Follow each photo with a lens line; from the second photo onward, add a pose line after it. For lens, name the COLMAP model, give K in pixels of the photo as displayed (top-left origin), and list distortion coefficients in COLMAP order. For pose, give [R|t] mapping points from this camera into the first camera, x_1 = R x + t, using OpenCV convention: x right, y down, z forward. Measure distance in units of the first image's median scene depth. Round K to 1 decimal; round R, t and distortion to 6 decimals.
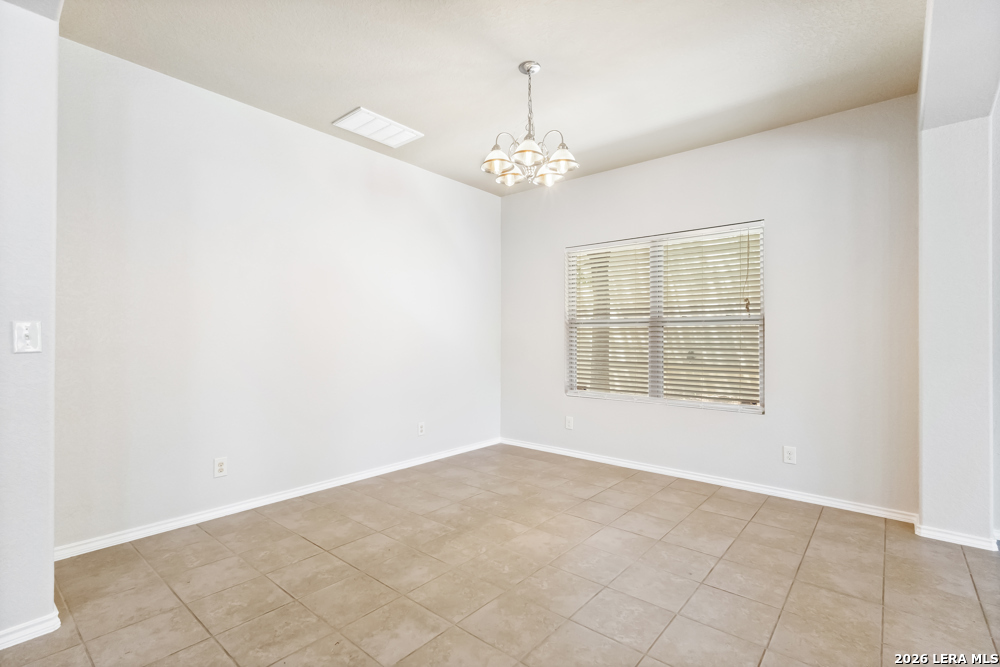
lens RADIAL K [[459.0, 0, 502.3], [0, 459.0, 338.3], [0, 0, 1]] dist [0.002600, 0.000650]
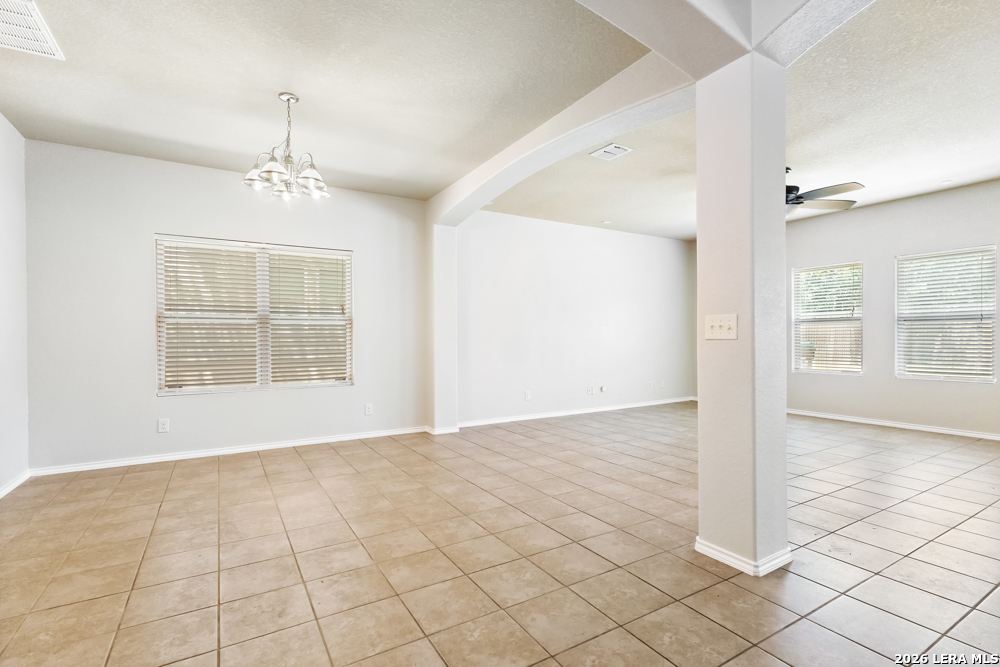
lens RADIAL K [[454.6, 0, 497.6], [0, 454.6, 339.0], [0, 0, 1]] dist [-0.000036, -0.000004]
pose [[0.340064, -0.009652, 0.940353, -0.654804], [0.006340, 0.999948, 0.007970, 0.011206], [-0.940381, 0.003252, 0.340107, 0.081838]]
